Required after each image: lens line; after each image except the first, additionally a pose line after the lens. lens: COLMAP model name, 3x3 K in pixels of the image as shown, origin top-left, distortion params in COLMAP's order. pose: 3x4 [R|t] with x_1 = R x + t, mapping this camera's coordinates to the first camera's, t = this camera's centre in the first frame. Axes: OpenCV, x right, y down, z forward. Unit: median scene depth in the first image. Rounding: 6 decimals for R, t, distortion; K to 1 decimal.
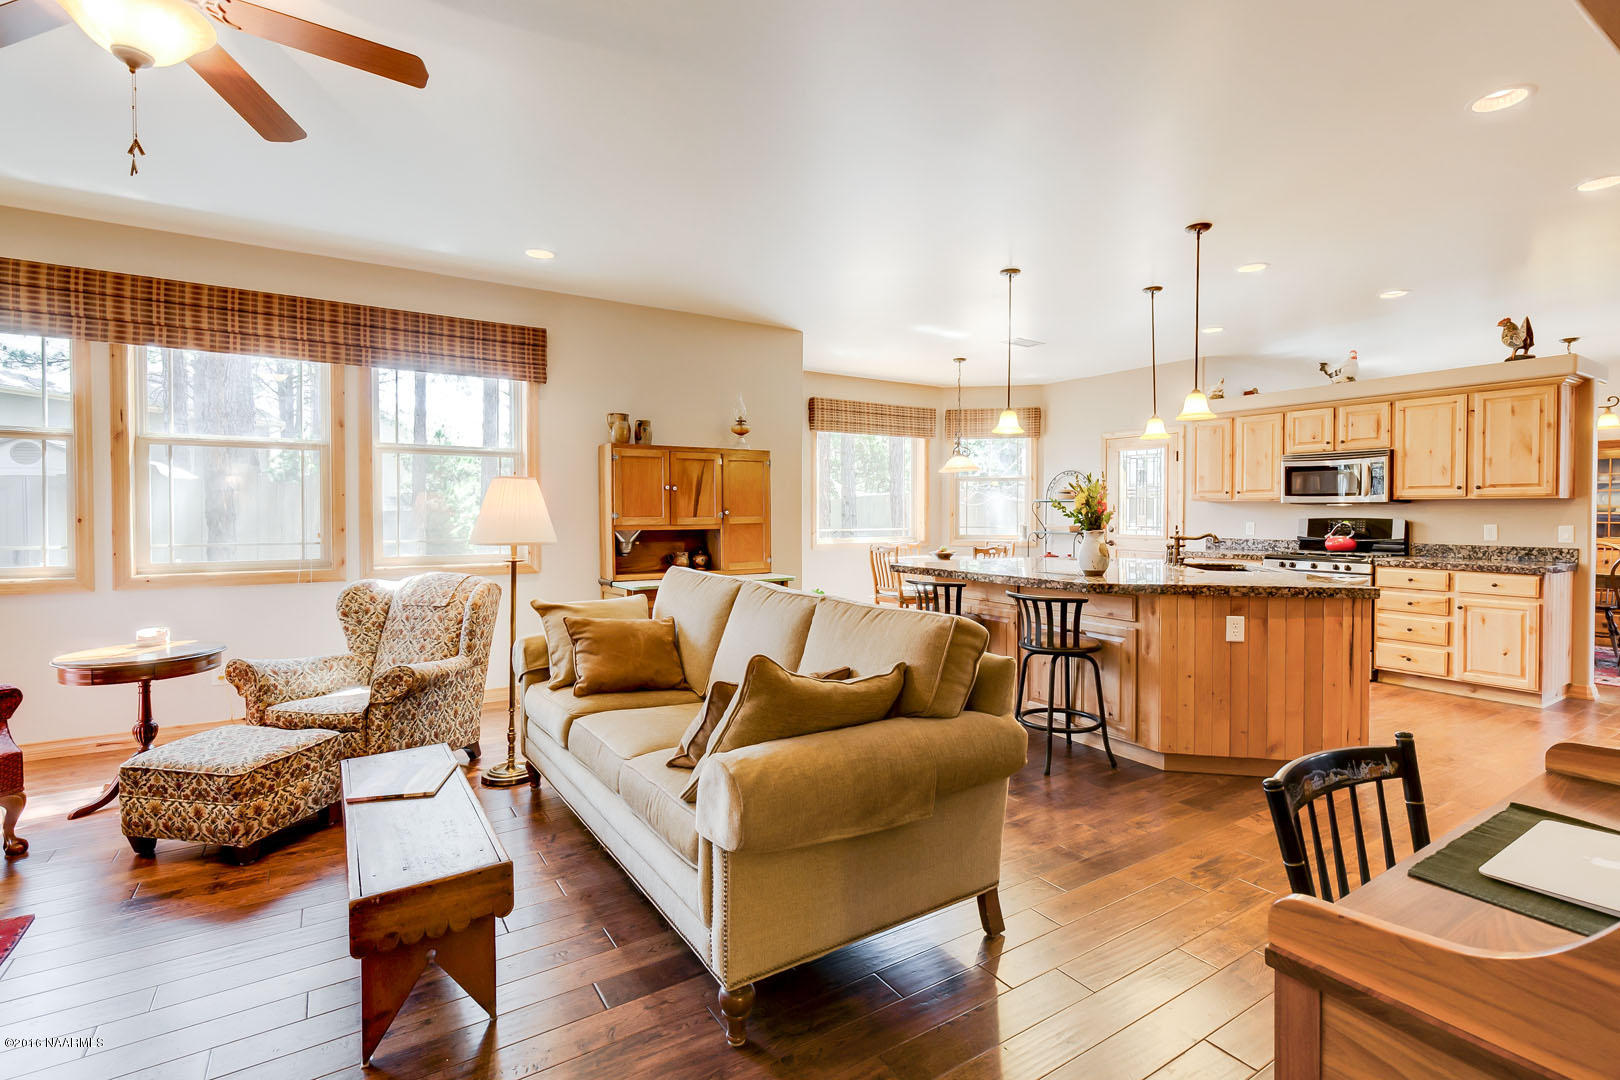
lens RADIAL K [[740.8, 0, 815.0], [0, 740.8, 525.5], [0, 0, 1]] dist [0.017529, 0.000000]
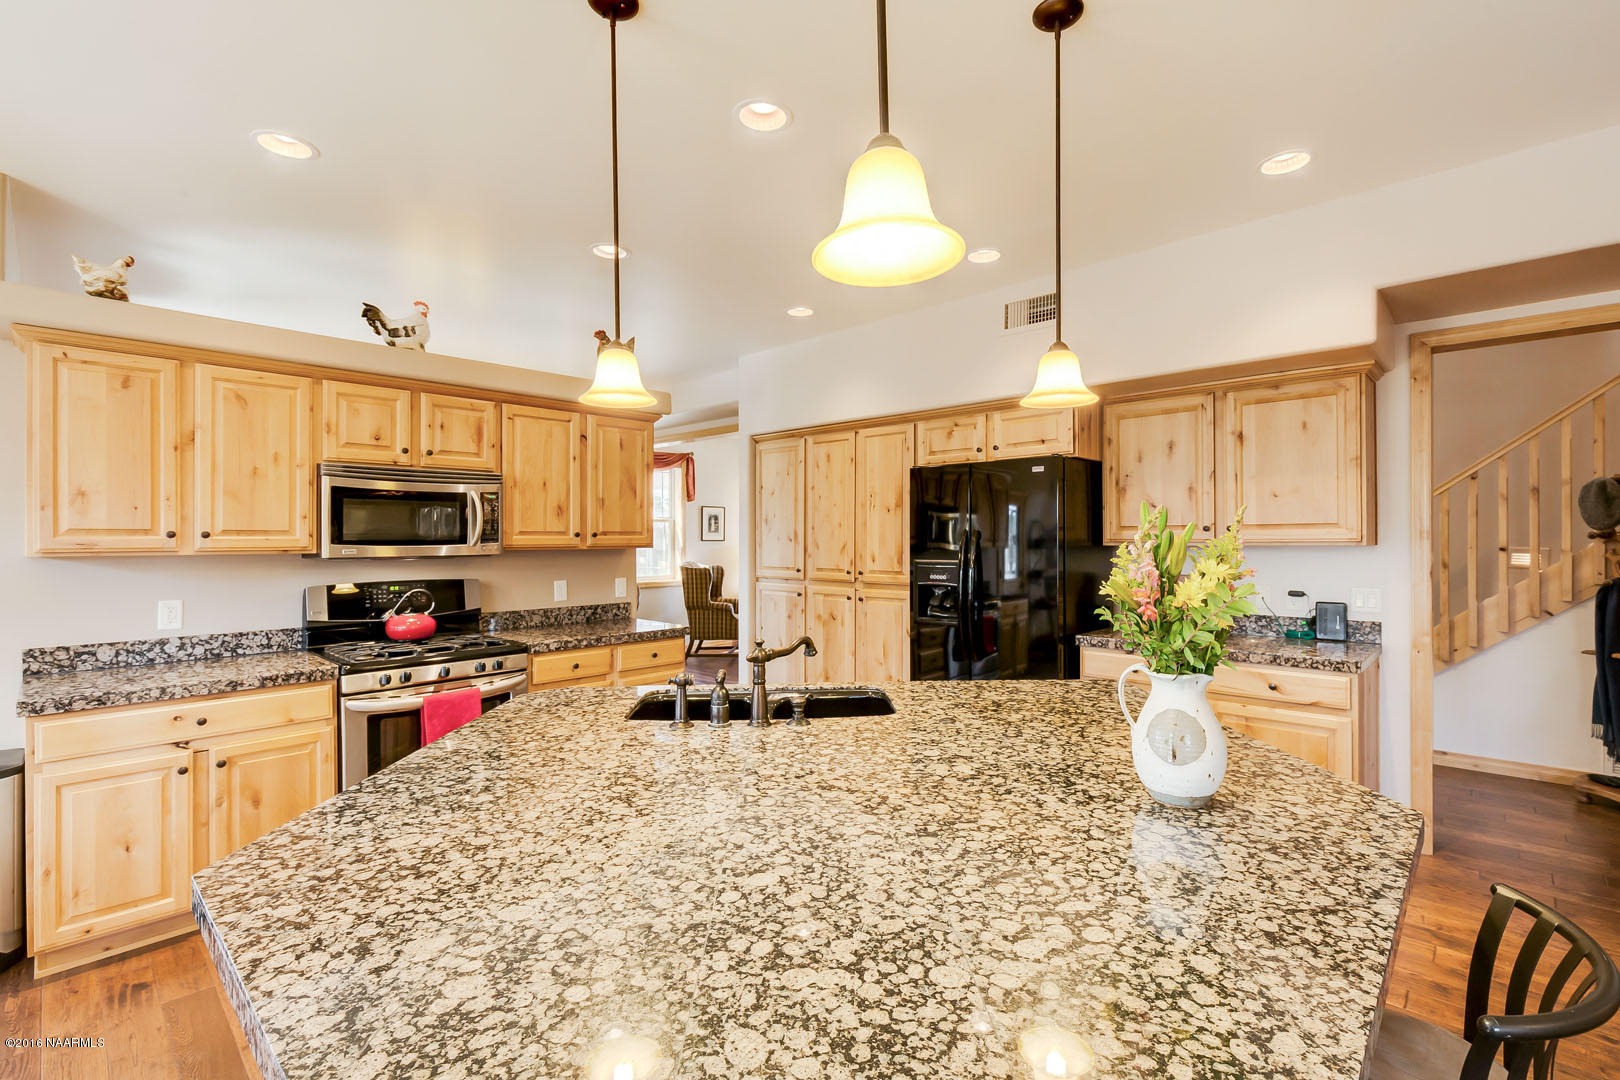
lens RADIAL K [[740.8, 0, 812.4], [0, 740.8, 538.3], [0, 0, 1]] dist [0.017529, 0.000000]
pose [[-0.214213, -0.001160, 0.976786, 0.072640], [0.025187, 0.999660, 0.006710, -0.043340], [-0.976462, 0.026039, -0.214112, 0.880511]]
